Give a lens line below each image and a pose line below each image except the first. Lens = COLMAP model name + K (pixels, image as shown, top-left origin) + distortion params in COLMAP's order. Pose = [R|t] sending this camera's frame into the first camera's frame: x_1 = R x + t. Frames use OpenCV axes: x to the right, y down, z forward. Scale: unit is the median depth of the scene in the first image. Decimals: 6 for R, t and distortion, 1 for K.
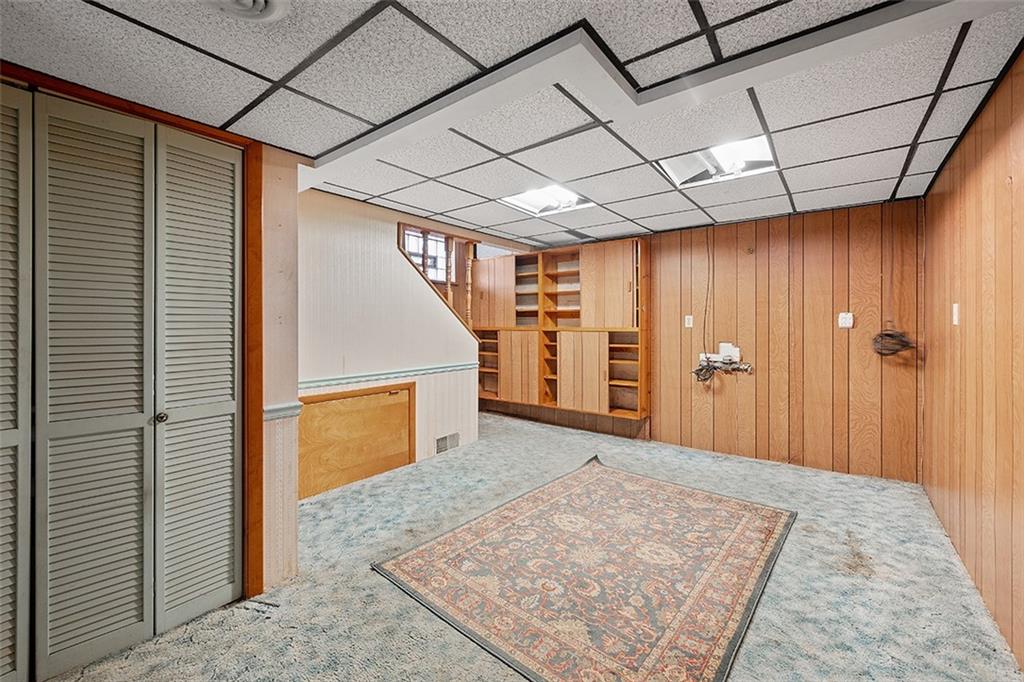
lens RADIAL K [[411.5, 0, 525.3], [0, 411.5, 325.7], [0, 0, 1]] dist [0.000728, 0.000330]
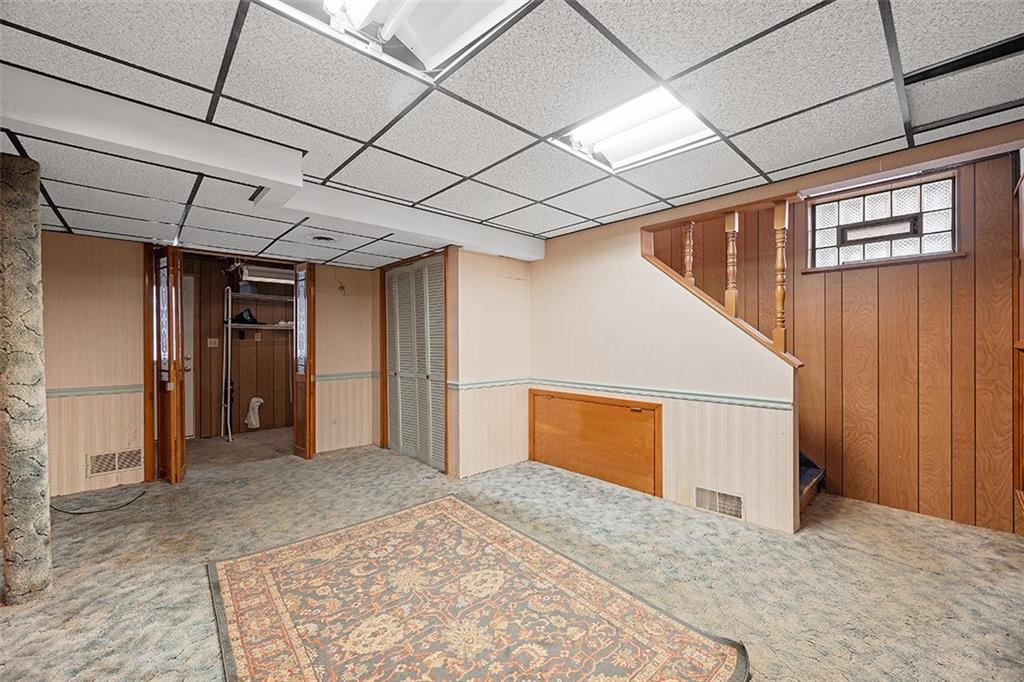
lens RADIAL K [[411.5, 0, 518.6], [0, 411.5, 342.7], [0, 0, 1]] dist [0.000728, 0.000330]
pose [[-0.170804, 0.004319, -0.985296, 0.937649], [-0.000006, 0.999990, 0.004384, 0.004458], [0.985305, 0.000755, -0.170802, 1.266356]]
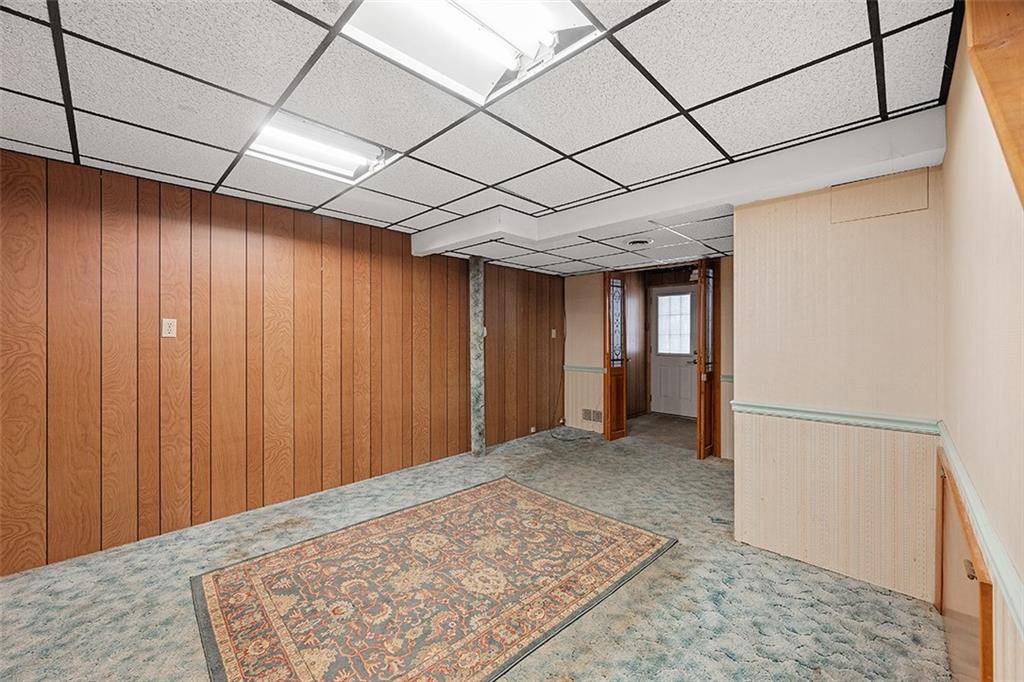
lens RADIAL K [[411.5, 0, 509.1], [0, 411.5, 336.4], [0, 0, 1]] dist [0.000728, 0.000330]
pose [[-0.988678, 0.000731, 0.150051, -0.059590], [0.000512, 0.999999, -0.001498, -0.003315], [-0.150052, -0.001404, -0.988677, 1.884172]]
